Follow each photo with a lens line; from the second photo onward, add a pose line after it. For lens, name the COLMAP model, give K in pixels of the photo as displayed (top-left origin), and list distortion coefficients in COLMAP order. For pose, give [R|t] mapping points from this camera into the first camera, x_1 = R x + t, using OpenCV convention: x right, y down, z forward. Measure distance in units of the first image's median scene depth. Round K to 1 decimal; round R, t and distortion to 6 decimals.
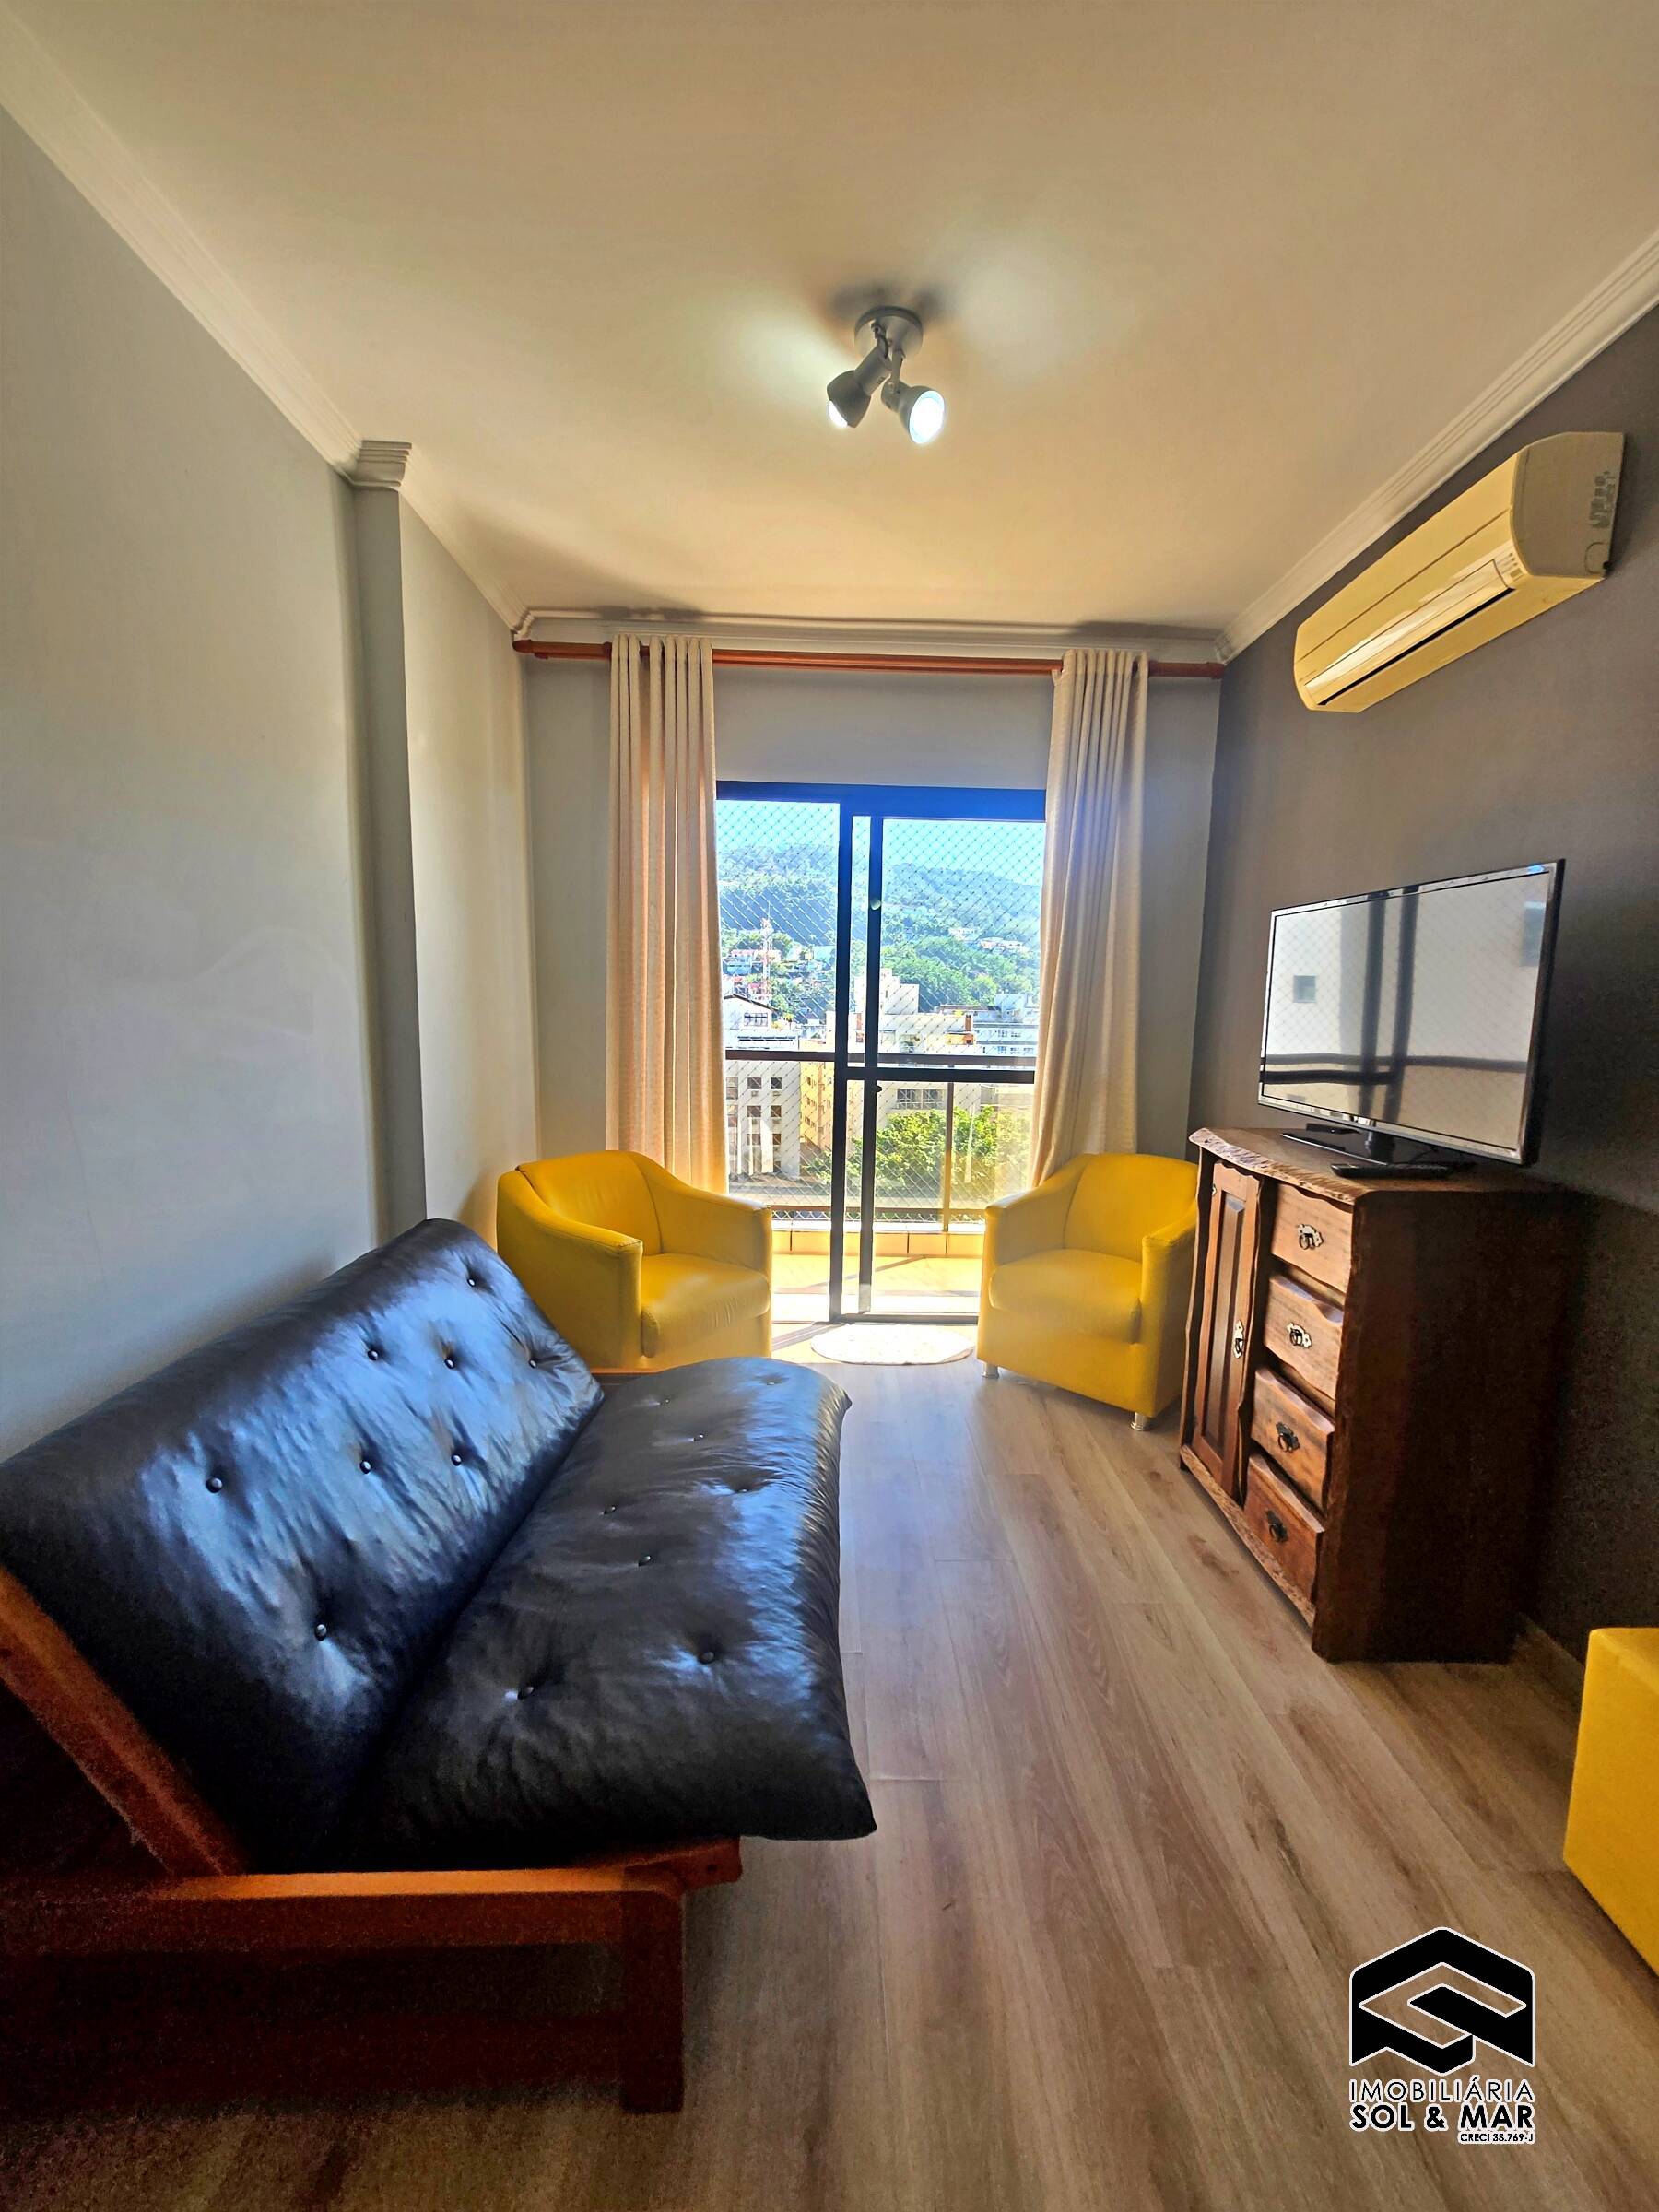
lens RADIAL K [[883.0, 0, 829.8], [0, 883.0, 1114.9], [0, 0, 1]] dist [0.004395, -0.000737]
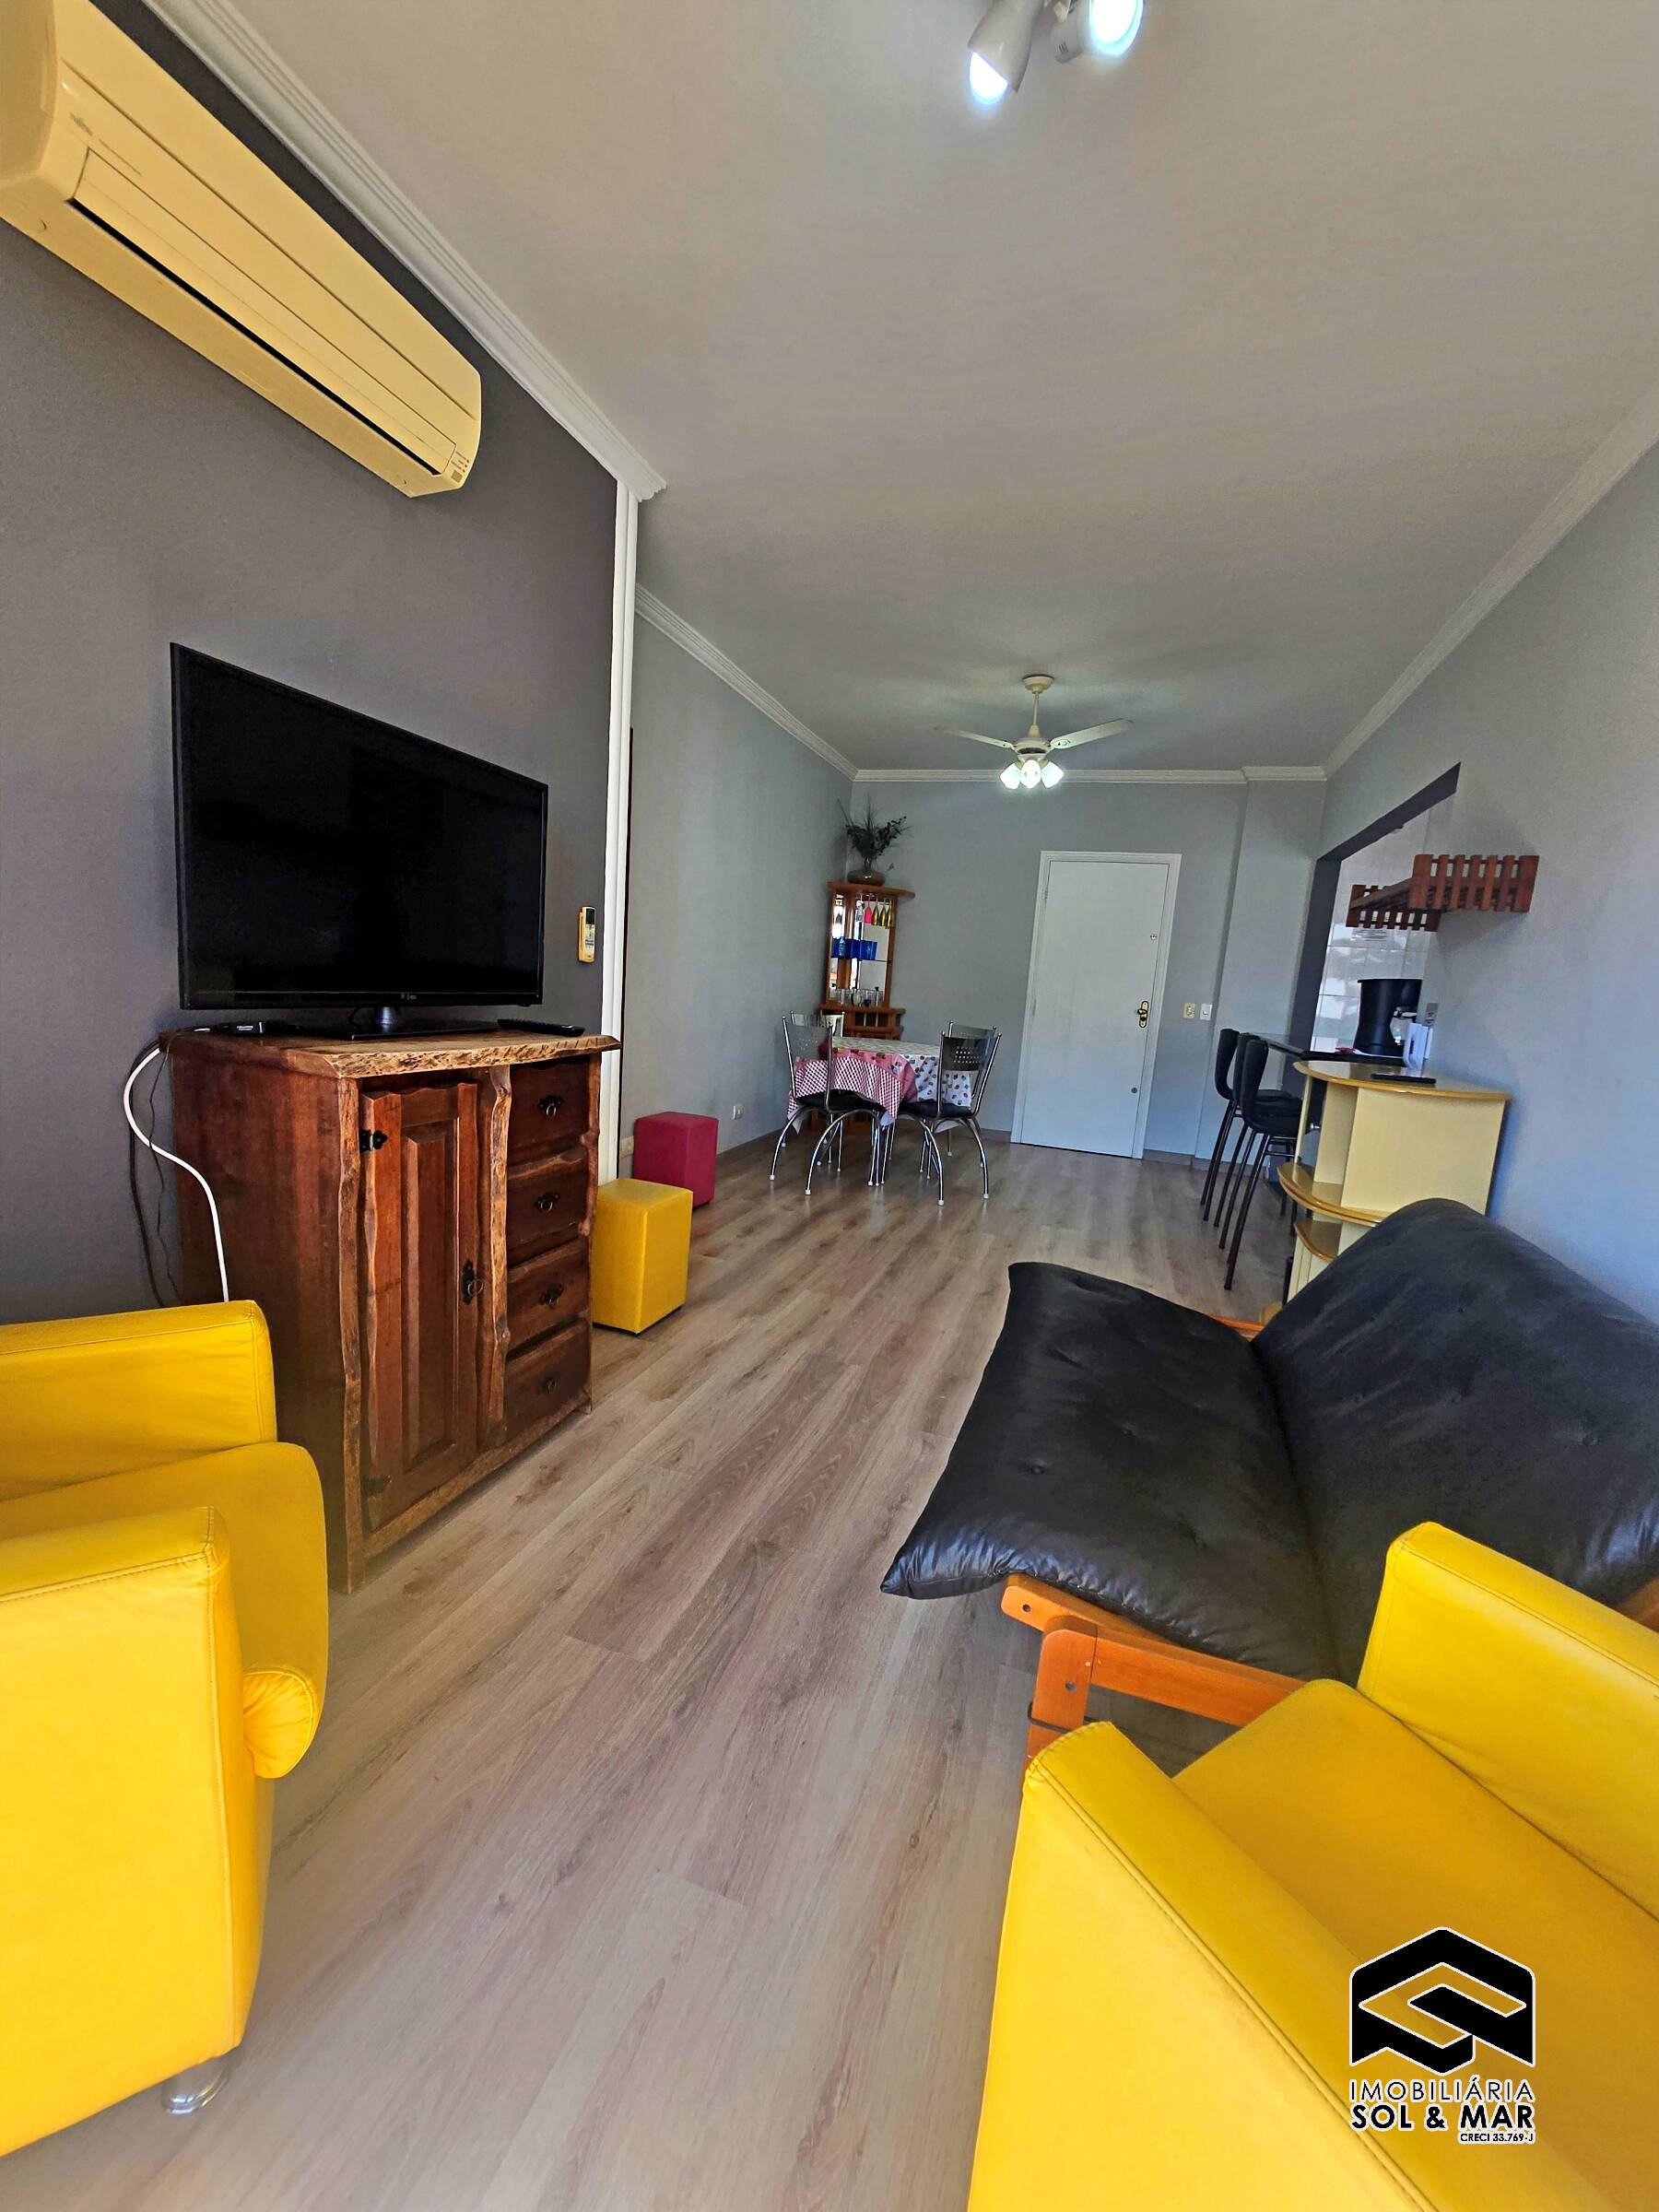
lens RADIAL K [[883.0, 0, 831.5], [0, 883.0, 1105.5], [0, 0, 1]] dist [0.004395, -0.000737]
pose [[-0.941843, -0.140635, 0.305211, -0.099066], [-0.054055, 0.959795, 0.275447, -0.178564], [-0.331678, 0.242930, -0.911578, 1.912072]]
